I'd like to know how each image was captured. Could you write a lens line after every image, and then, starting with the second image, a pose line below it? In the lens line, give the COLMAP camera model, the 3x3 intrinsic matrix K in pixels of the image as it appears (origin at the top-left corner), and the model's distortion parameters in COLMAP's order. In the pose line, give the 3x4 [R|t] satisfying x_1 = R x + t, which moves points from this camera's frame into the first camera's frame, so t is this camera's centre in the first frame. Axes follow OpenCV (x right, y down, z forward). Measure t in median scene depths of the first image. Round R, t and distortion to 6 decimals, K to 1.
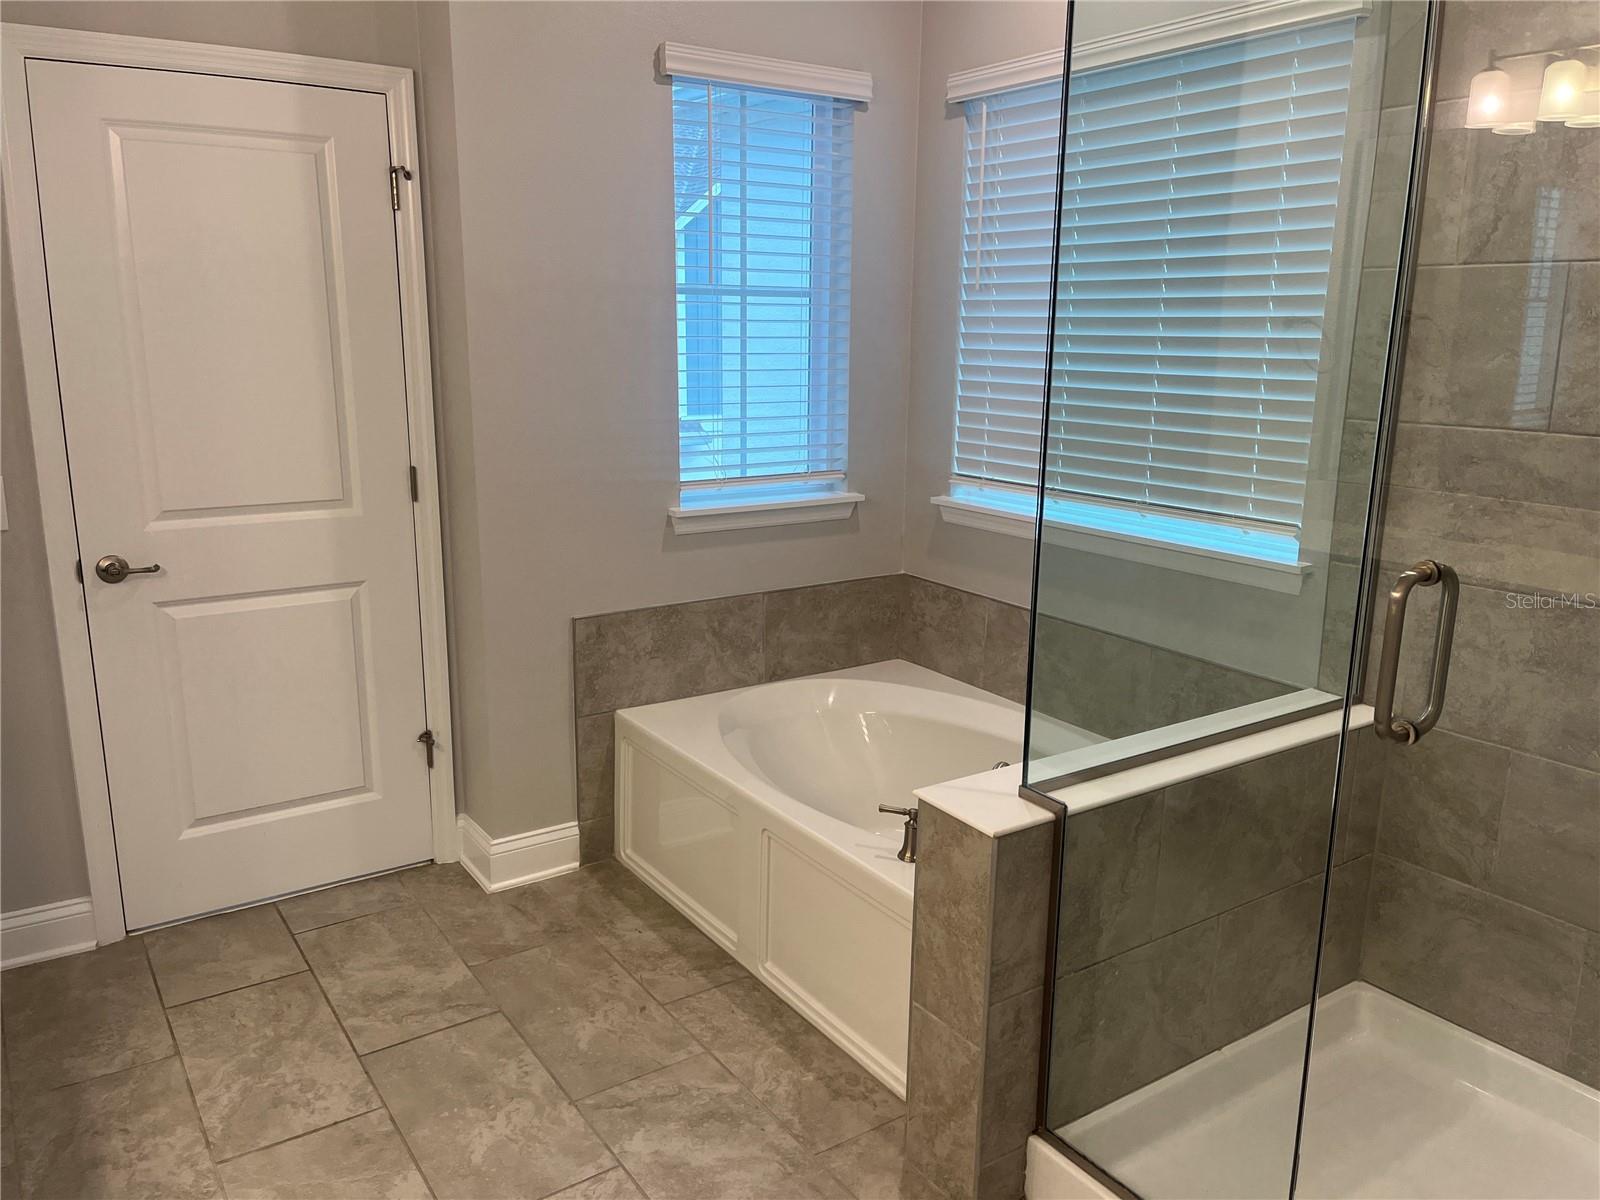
lens RADIAL K [[1212.0, 0, 810.5], [0, 1212.0, 597.7], [0, 0, 1]] dist [0.081354, -0.102984]
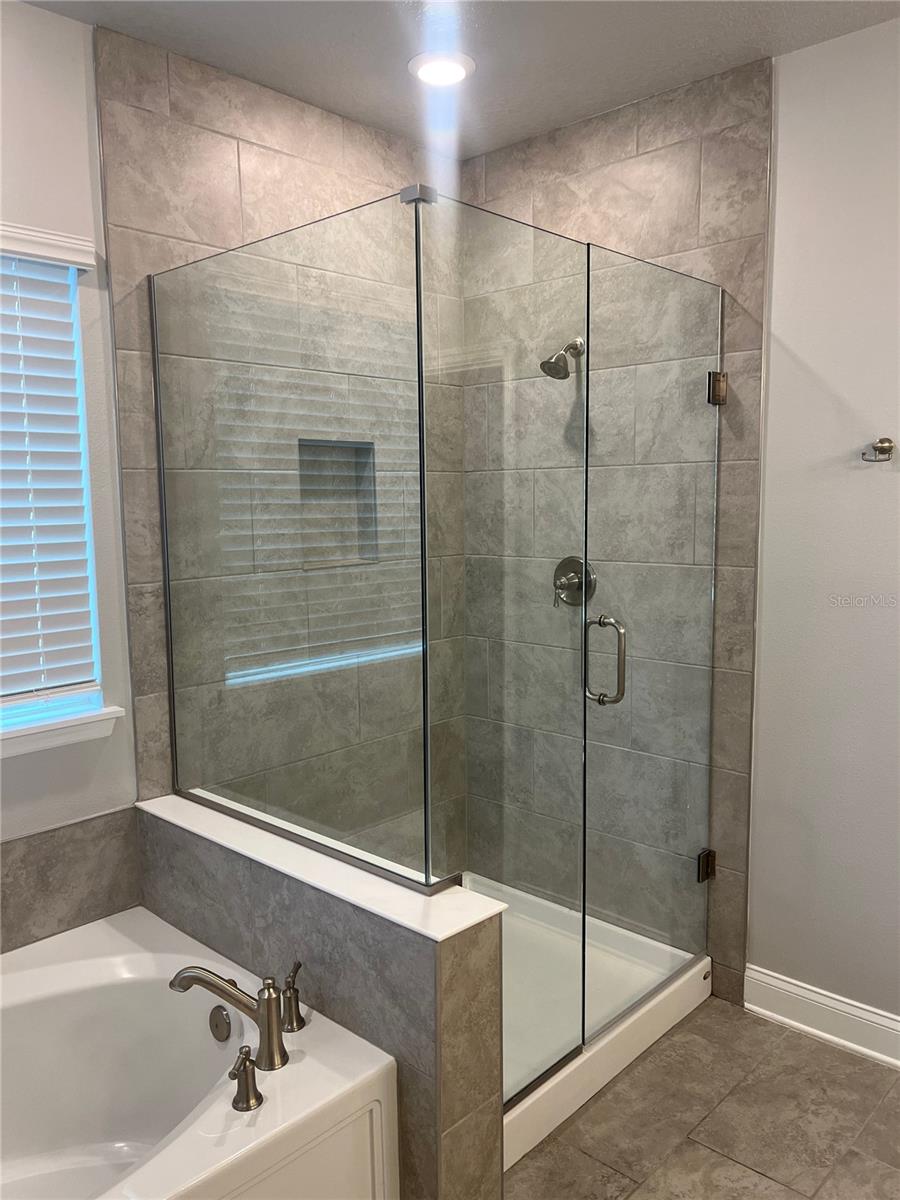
lens RADIAL K [[909.0, 0, 450.0], [0, 909.0, 600.0], [0, 0, 1]] dist [0.081354, -0.102984]
pose [[-0.220743, -0.117894, 0.968181, -0.578440], [0.227177, 0.959150, 0.168590, -0.226001], [-0.948506, 0.257163, -0.184943, 0.910915]]
